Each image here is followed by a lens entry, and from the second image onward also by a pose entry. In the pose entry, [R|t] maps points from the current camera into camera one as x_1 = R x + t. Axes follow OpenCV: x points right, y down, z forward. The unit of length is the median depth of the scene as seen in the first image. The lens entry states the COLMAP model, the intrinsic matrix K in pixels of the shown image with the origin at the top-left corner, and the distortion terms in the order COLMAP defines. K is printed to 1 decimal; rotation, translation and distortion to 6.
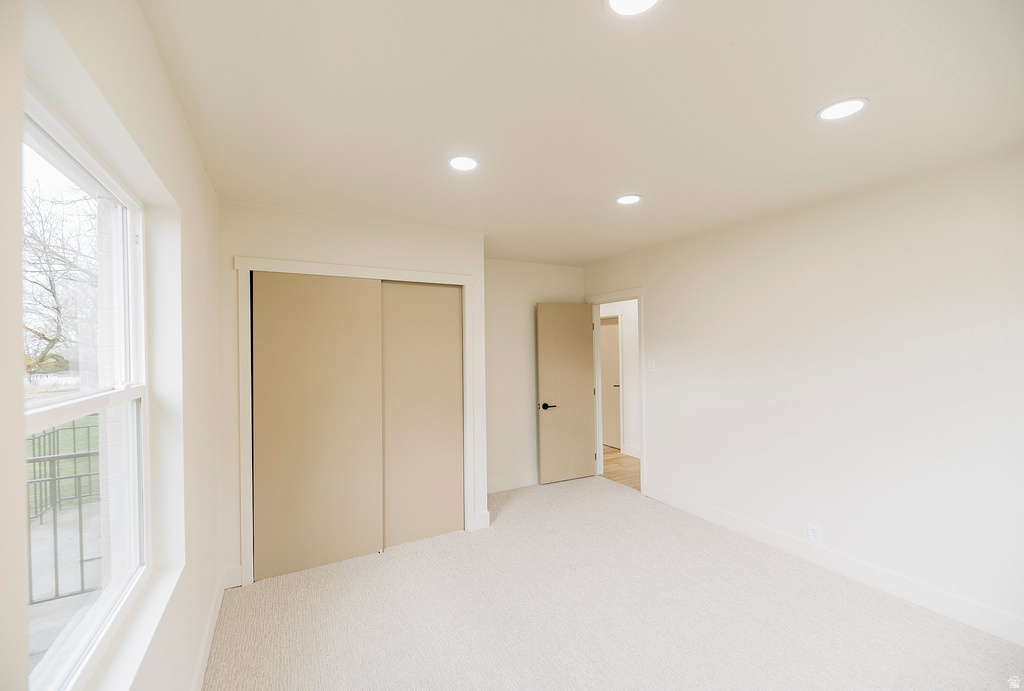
lens RADIAL K [[417.2, 0, 510.8], [0, 417.2, 347.6], [0, 0, 1]] dist [-0.001807, -0.000502]
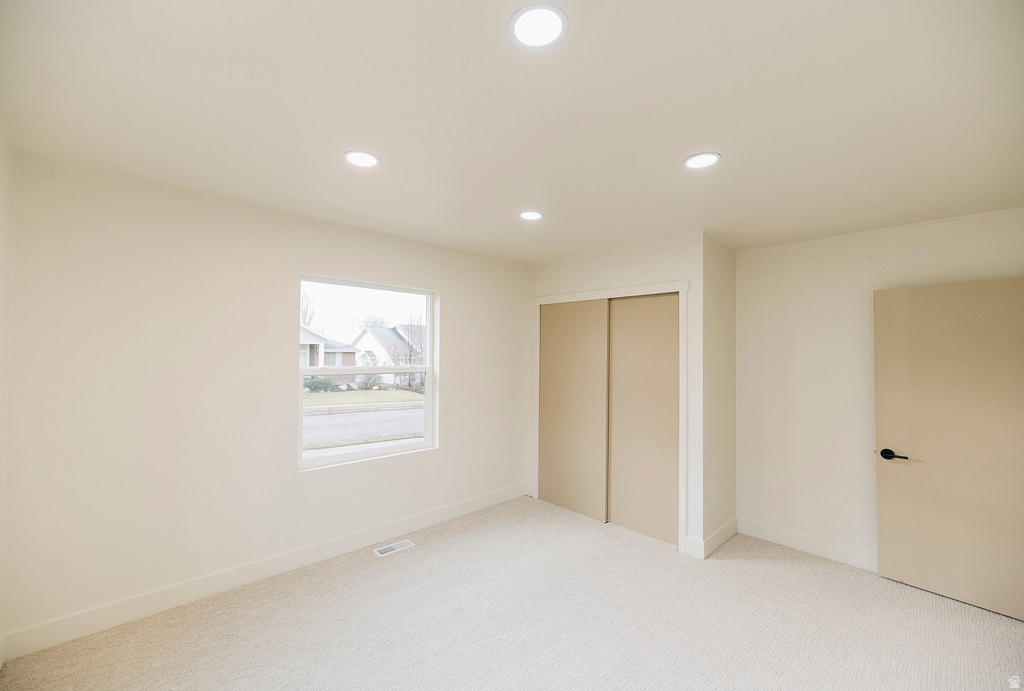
lens RADIAL K [[417.2, 0, 510.8], [0, 417.2, 347.6], [0, 0, 1]] dist [-0.001807, -0.000502]
pose [[0.247176, -0.002983, -0.968966, 0.734038], [-0.020214, 0.999762, -0.008234, -0.003492], [0.968760, 0.021622, 0.247057, 0.391609]]
